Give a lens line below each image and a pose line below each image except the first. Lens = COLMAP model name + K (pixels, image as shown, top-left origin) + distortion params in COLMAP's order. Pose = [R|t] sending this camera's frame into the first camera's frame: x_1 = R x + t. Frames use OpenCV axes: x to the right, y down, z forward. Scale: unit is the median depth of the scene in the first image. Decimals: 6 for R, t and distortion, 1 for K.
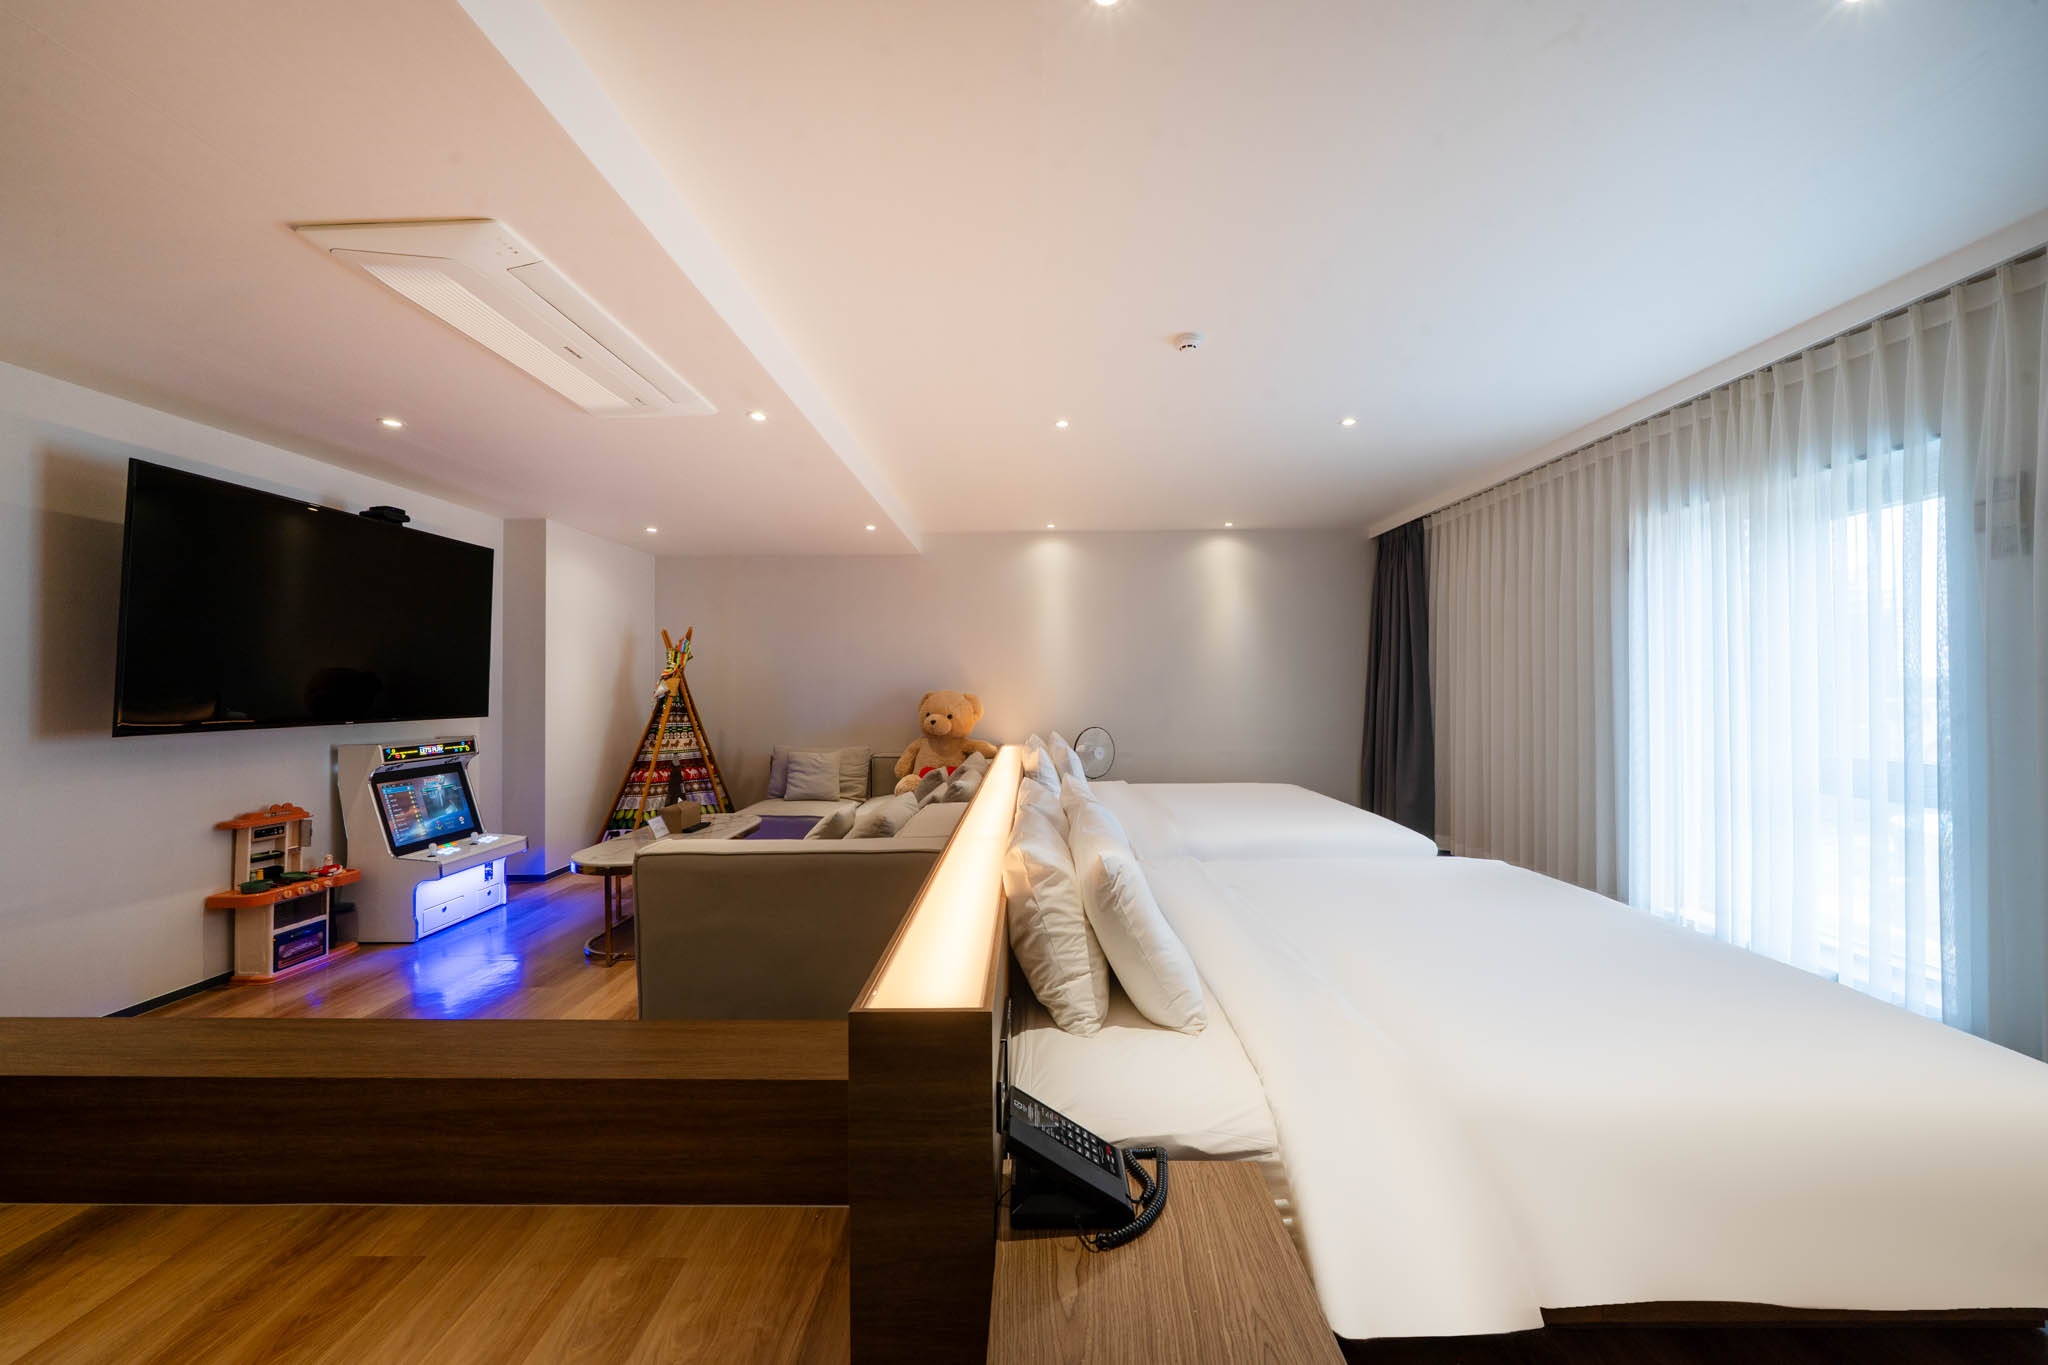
lens RADIAL K [[695.5, 0, 1024.0], [0, 695.5, 682.5], [0, 0, 1]] dist [-0.000091, -0.000048]
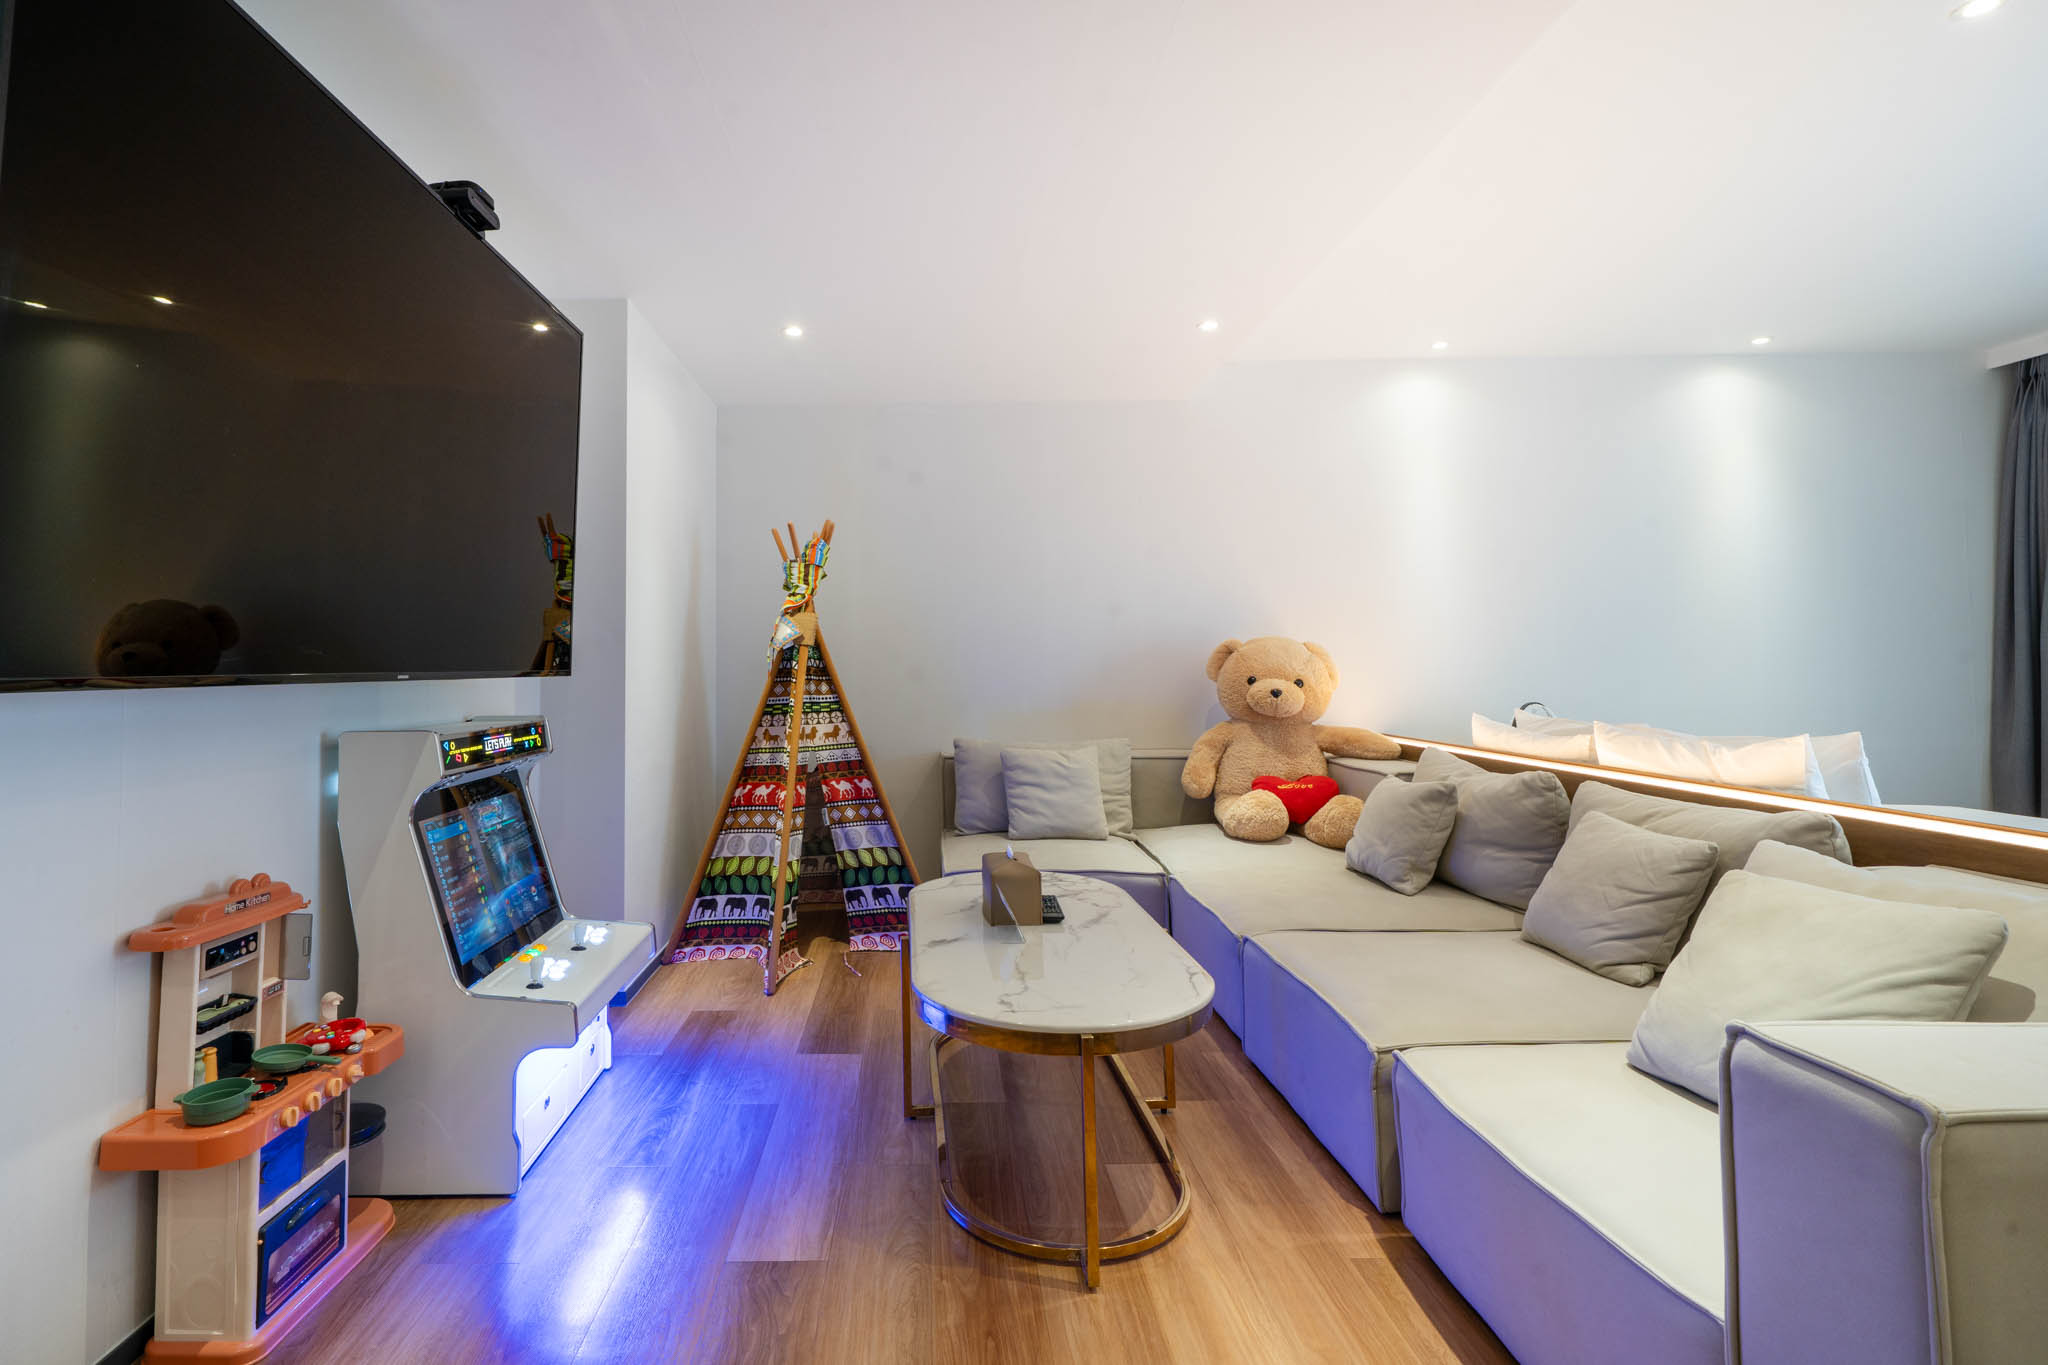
lens RADIAL K [[911.3, 0, 904.1], [0, 911.3, 642.1], [0, 0, 1]] dist [0.001114, 0.000192]
pose [[0.999996, -0.002922, 0.000195, -0.550043], [0.002925, 0.999777, -0.020934, 0.040926], [-0.000134, 0.020935, 0.999781, 0.374929]]
